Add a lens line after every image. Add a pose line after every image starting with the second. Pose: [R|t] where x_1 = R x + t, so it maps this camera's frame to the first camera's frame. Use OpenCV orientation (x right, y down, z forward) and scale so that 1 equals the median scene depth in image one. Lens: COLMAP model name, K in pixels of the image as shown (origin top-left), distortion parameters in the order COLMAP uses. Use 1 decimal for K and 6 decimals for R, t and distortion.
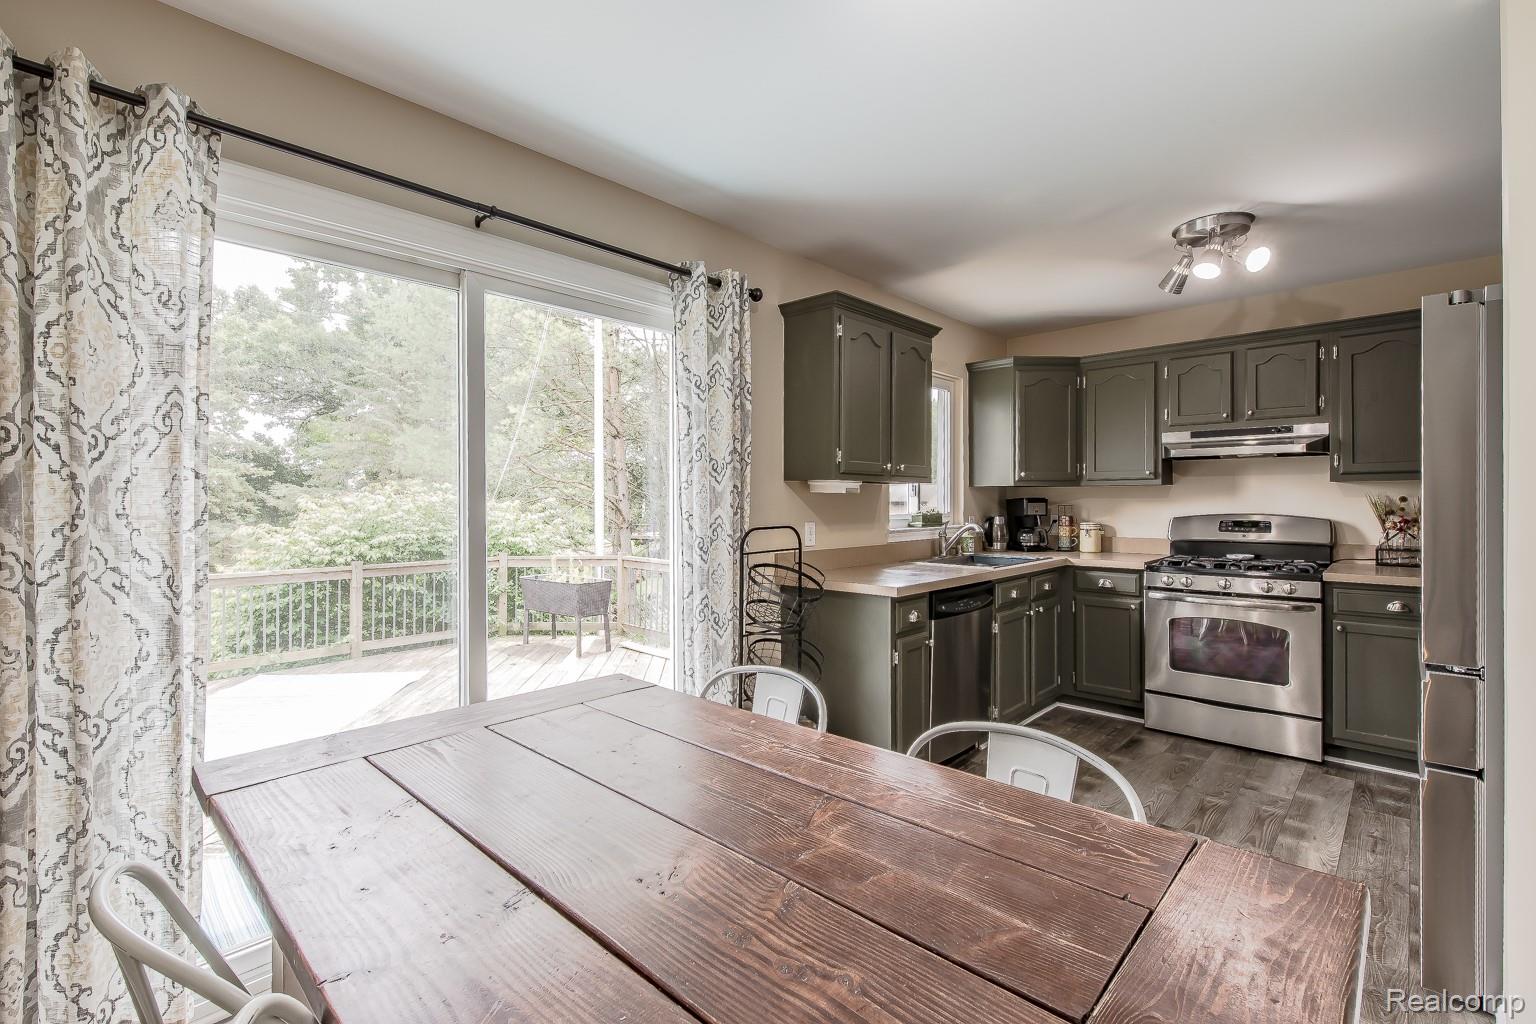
lens RADIAL K [[670.2, 0, 771.7], [0, 670.2, 504.3], [0, 0, 1]] dist [-0.000332, -0.000538]
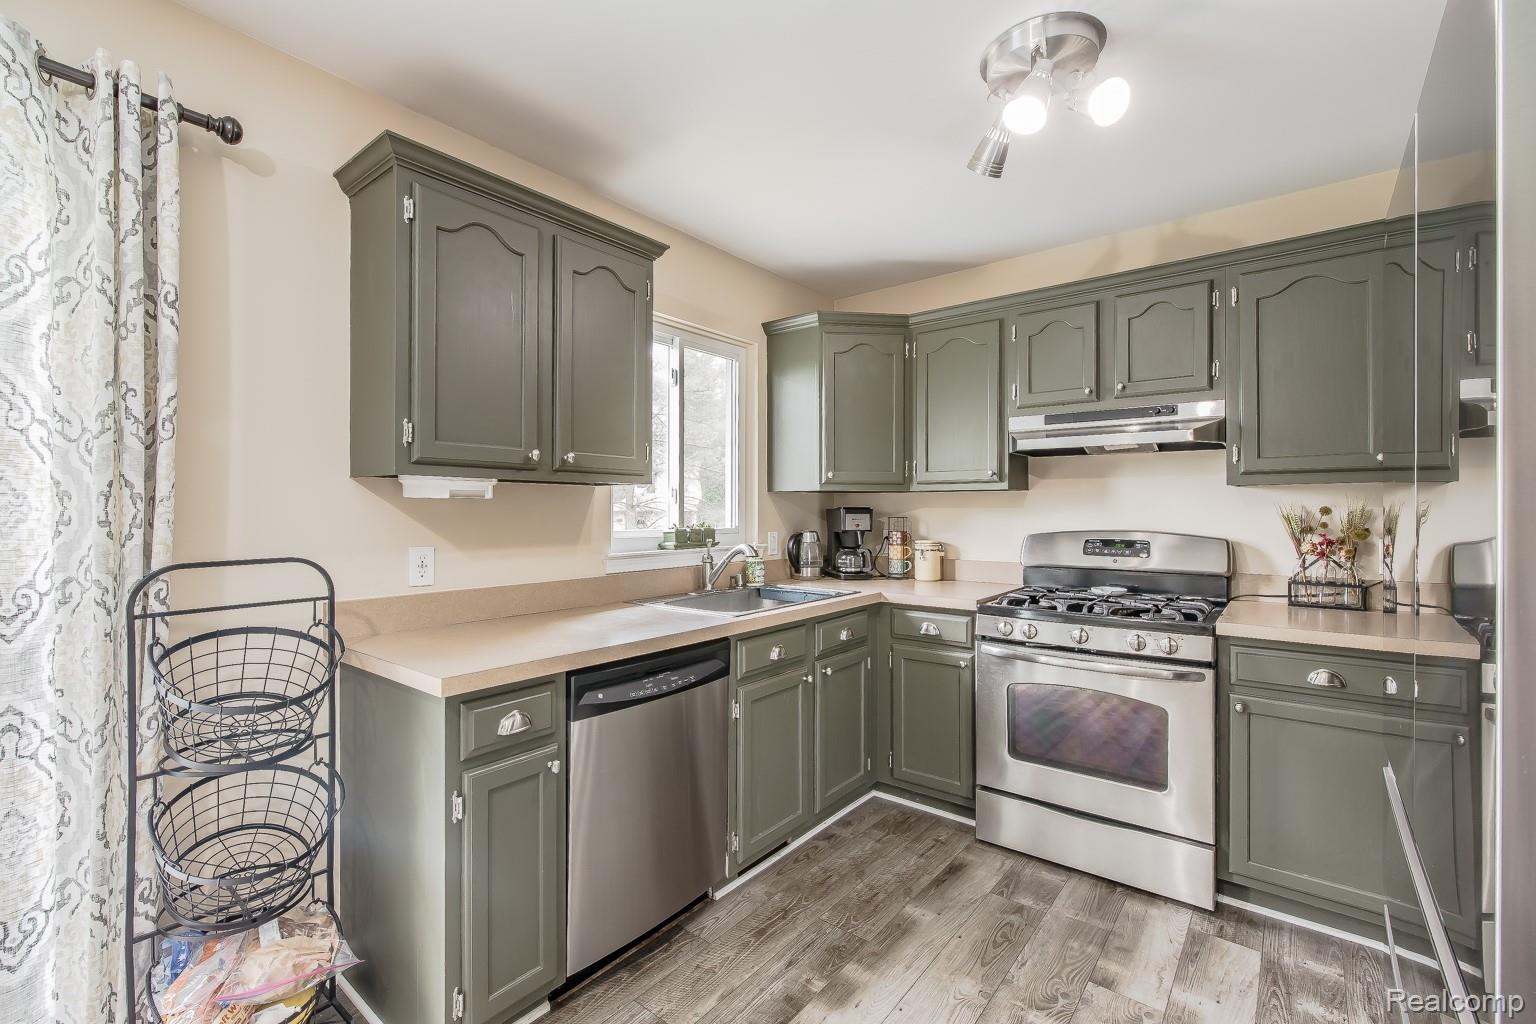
lens RADIAL K [[670.2, 0, 764.9], [0, 670.2, 511.9], [0, 0, 1]] dist [-0.000332, -0.000538]
pose [[0.996263, 0.002321, 0.086346, 0.294732], [-0.002241, 0.999997, -0.001028, -0.004199], [-0.086348, 0.000830, 0.996265, 0.347279]]
